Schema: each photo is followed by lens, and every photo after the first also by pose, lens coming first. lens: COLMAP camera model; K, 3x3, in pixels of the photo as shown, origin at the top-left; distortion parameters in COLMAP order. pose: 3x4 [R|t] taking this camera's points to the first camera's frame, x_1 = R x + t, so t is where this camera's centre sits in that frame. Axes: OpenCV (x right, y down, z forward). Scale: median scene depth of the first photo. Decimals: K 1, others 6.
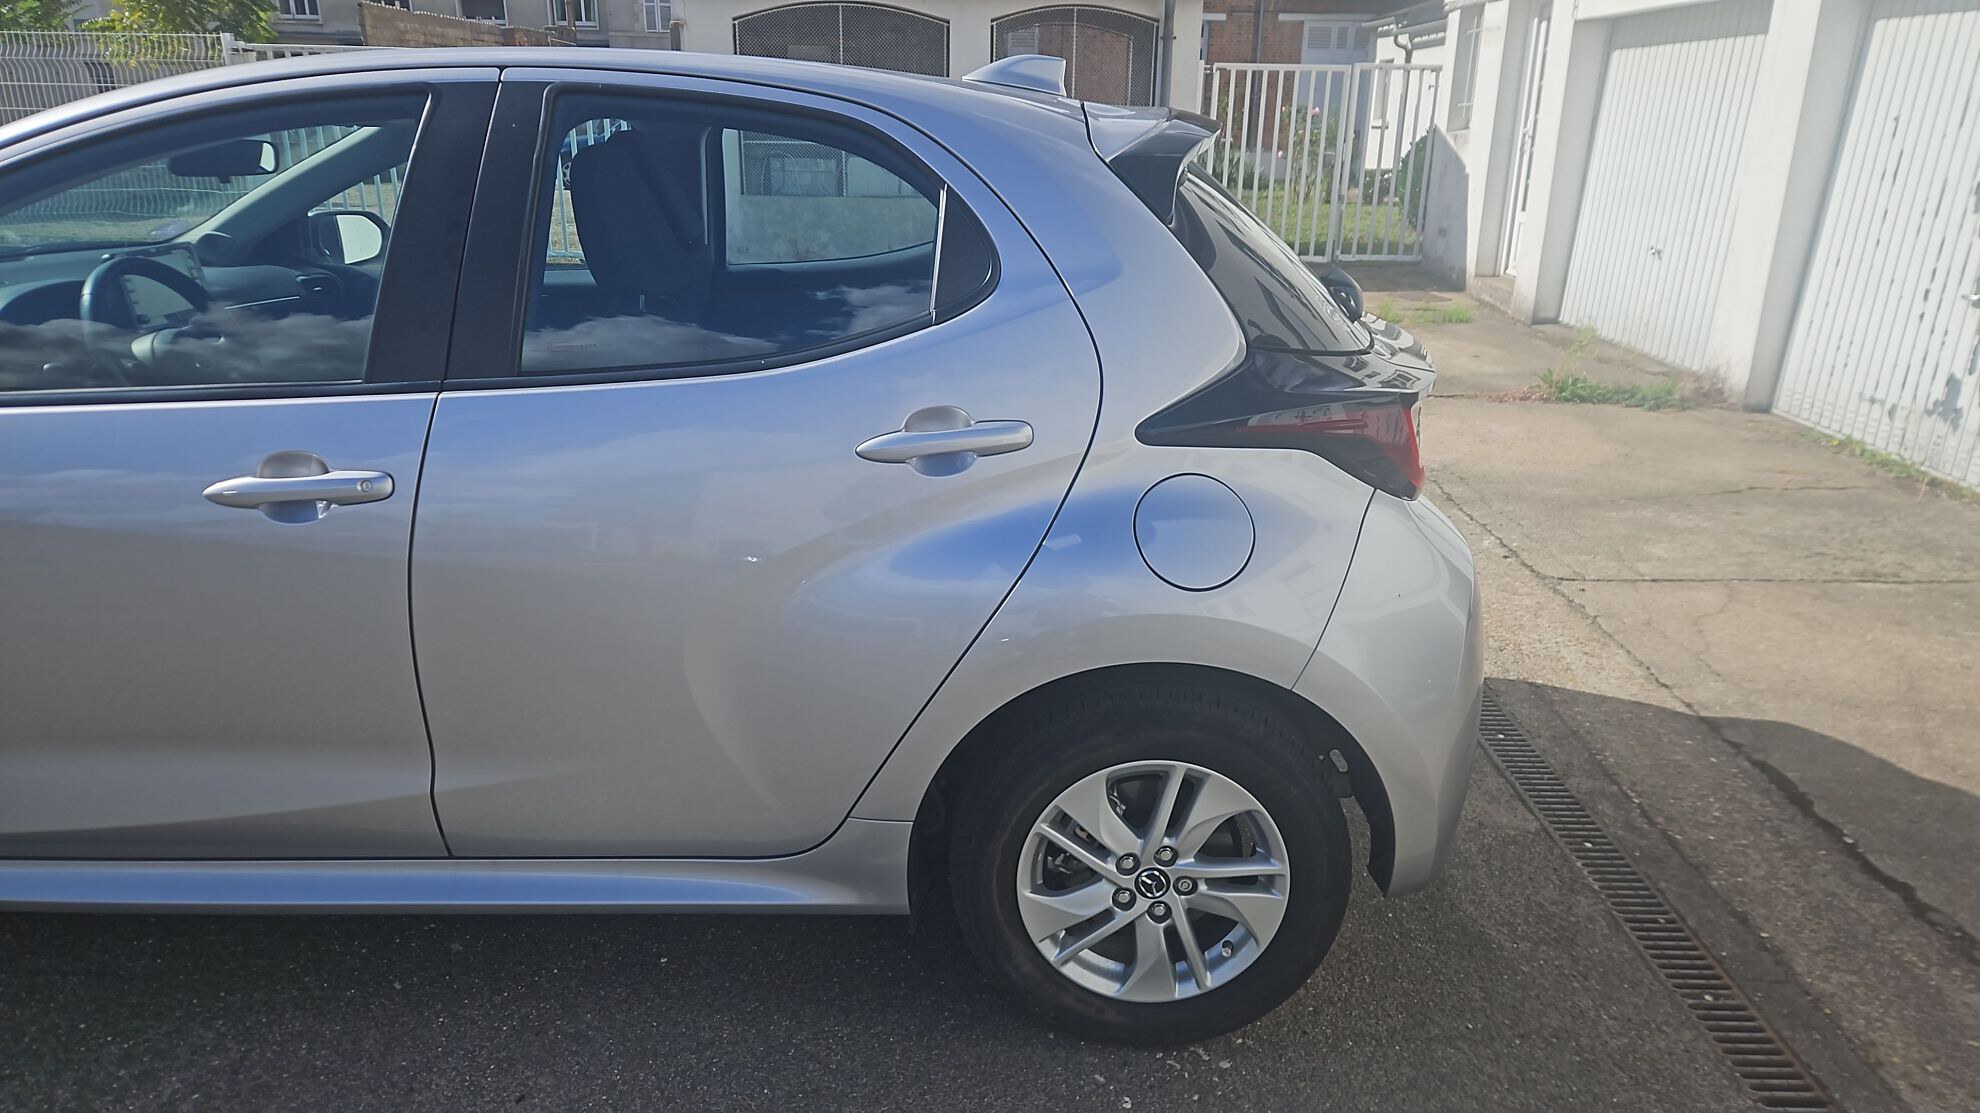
lens RADIAL K [[1313.8, 0, 961.9], [0, 1313.8, 561.7], [0, 0, 1]] dist [0.071644, -0.065123]
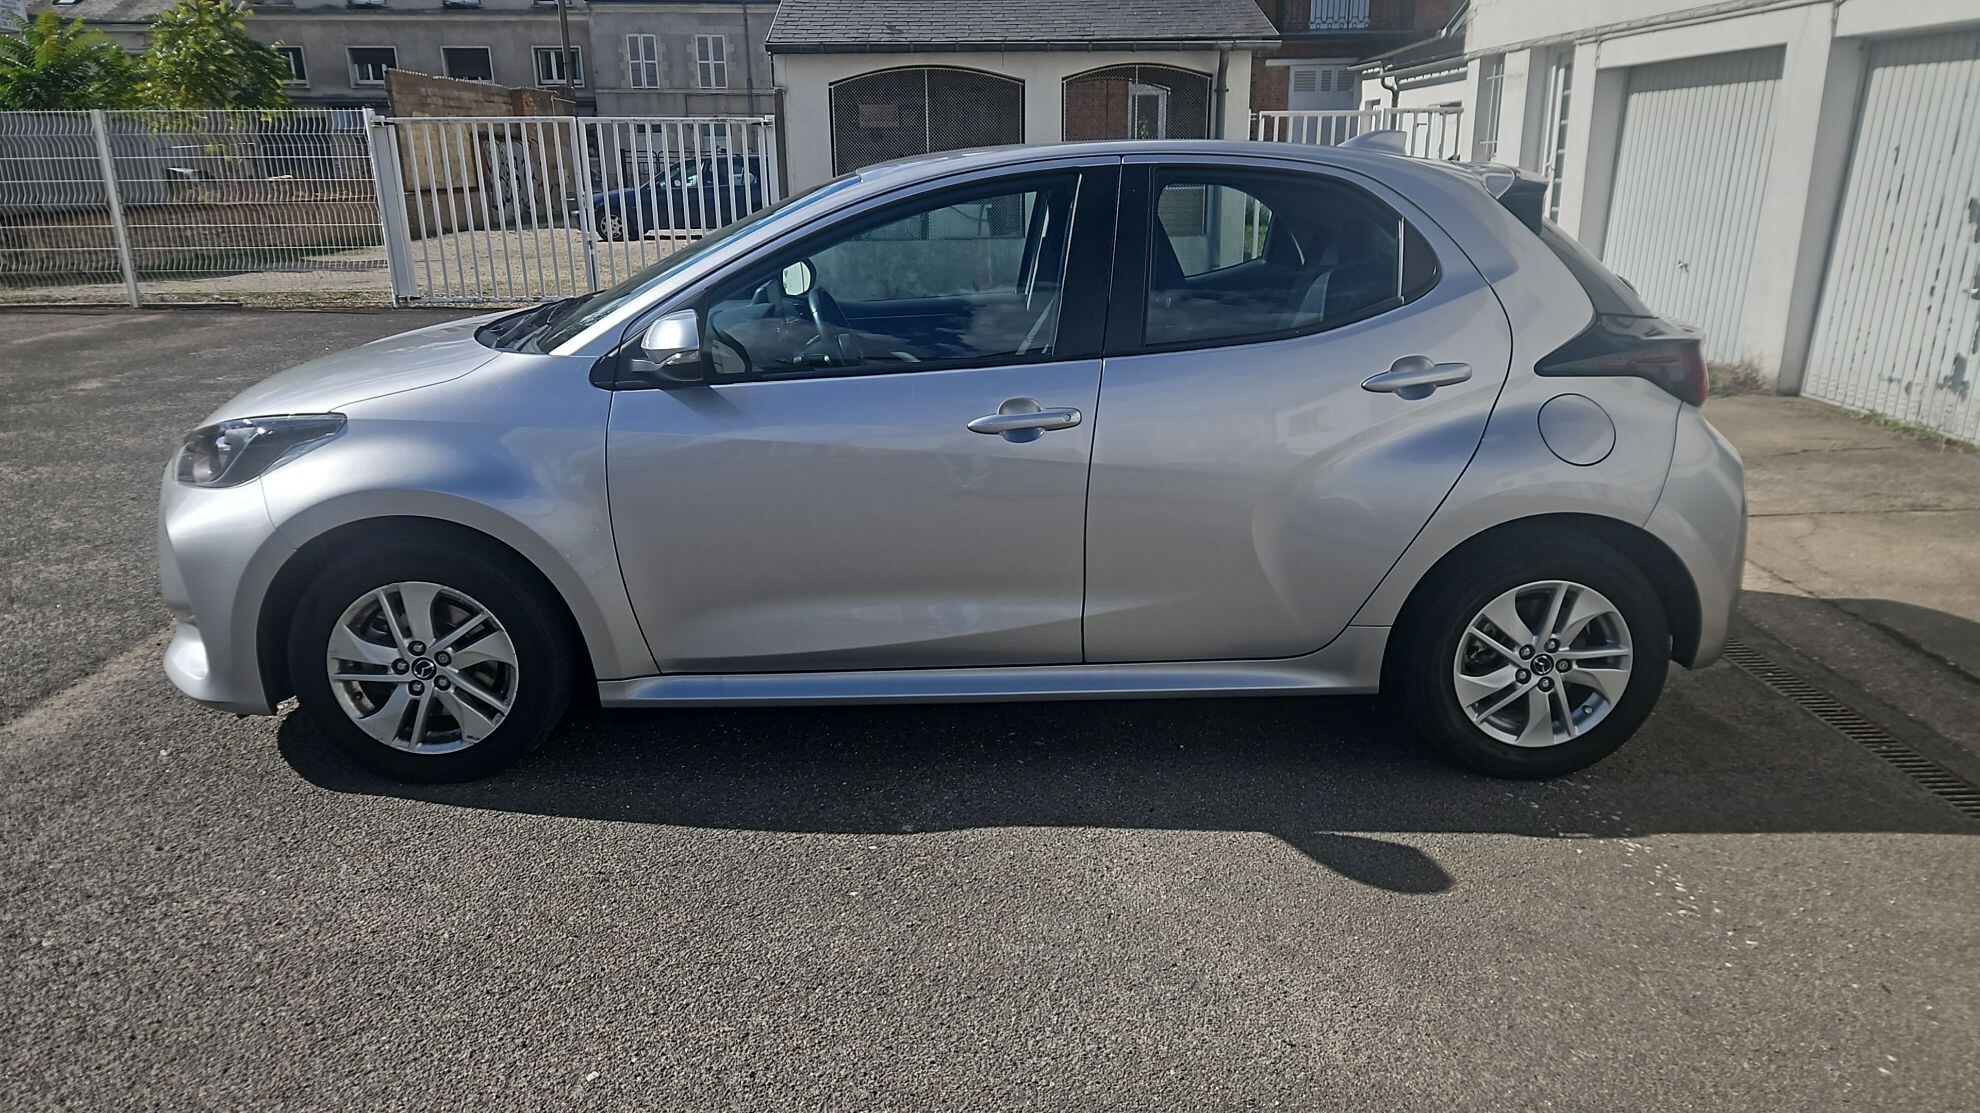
lens RADIAL K [[1313.8, 0, 961.9], [0, 1313.8, 561.7], [0, 0, 1]] dist [0.071644, -0.065123]
pose [[0.999092, -0.033903, 0.025794, -0.272656], [0.034659, 0.998966, -0.029435, 0.070351], [-0.024769, 0.030303, 0.999234, -0.256063]]
